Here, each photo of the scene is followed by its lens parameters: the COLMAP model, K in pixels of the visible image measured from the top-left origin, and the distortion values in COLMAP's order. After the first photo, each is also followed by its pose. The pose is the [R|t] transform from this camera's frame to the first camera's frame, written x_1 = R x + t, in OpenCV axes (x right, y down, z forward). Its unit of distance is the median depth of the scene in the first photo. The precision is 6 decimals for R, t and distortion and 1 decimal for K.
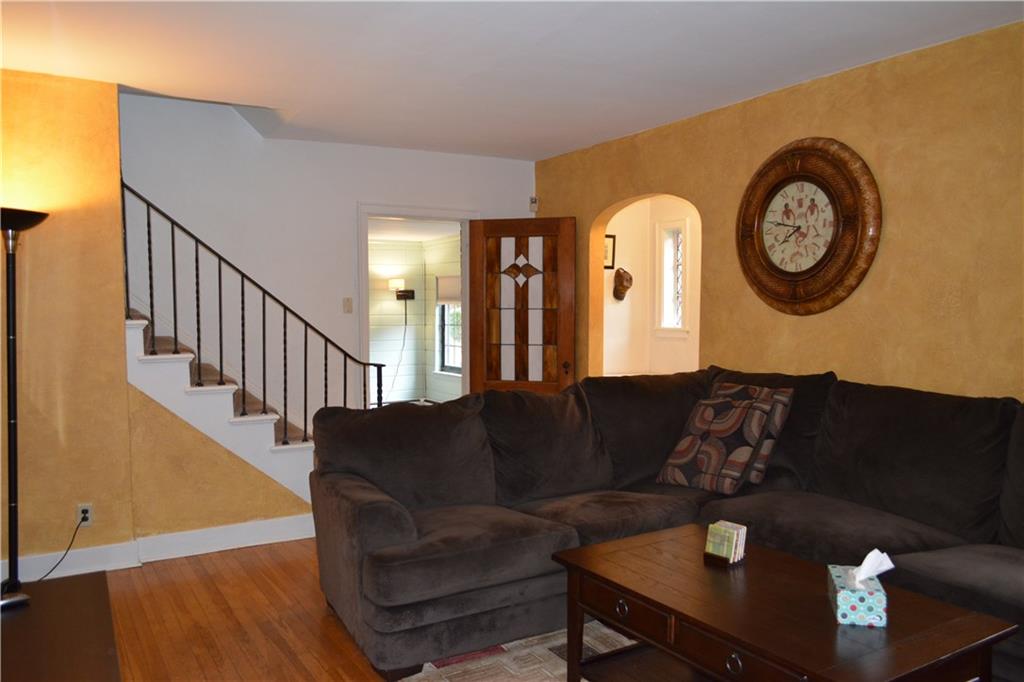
lens RADIAL K [[806.0, 0, 512.0], [0, 806.0, 341.0], [0, 0, 1]] dist [-0.025686, 0.003743]
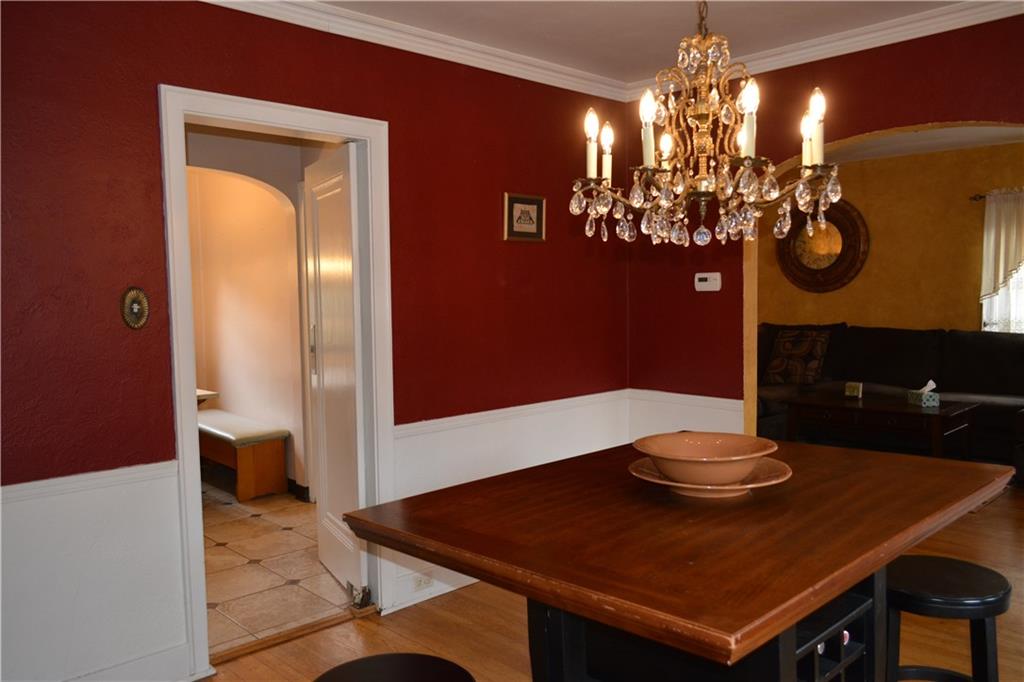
lens RADIAL K [[806.0, 0, 512.0], [0, 806.0, 341.0], [0, 0, 1]] dist [-0.025686, 0.003743]
pose [[0.973147, -0.025887, 0.228724, -0.736546], [0.022453, 0.999593, 0.017605, 0.029207], [-0.229086, -0.011996, 0.973332, -0.613844]]
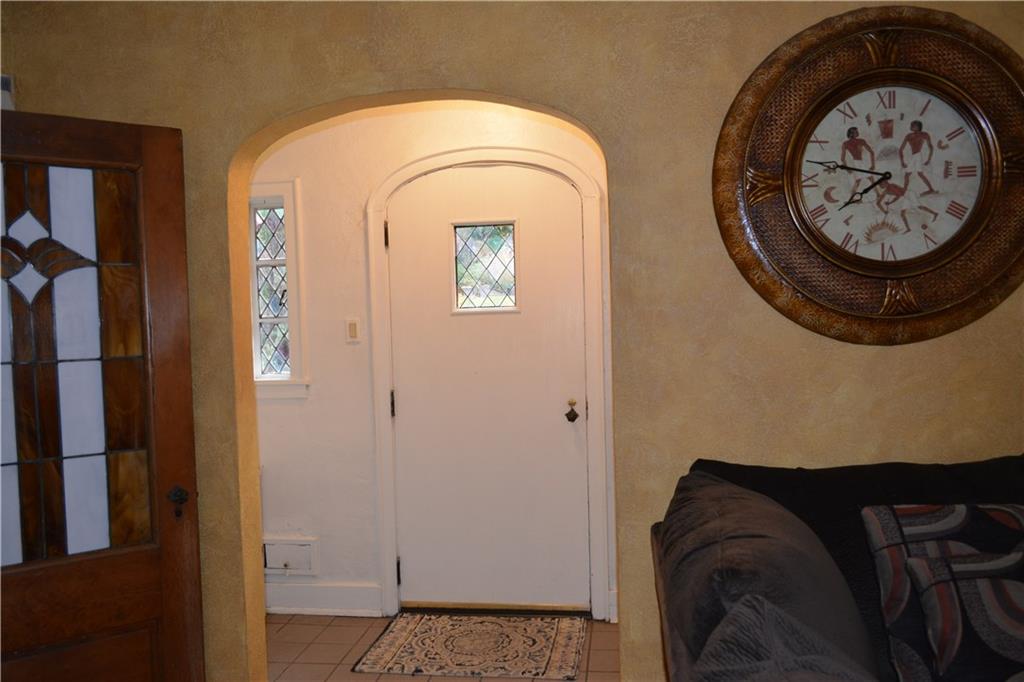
lens RADIAL K [[806.0, 0, 512.0], [0, 806.0, 341.0], [0, 0, 1]] dist [-0.025686, 0.003743]
pose [[0.617660, -0.038032, 0.785525, -0.196953], [0.064971, 0.997883, -0.002773, -0.048631], [-0.783757, 0.052749, 0.618824, 0.861471]]
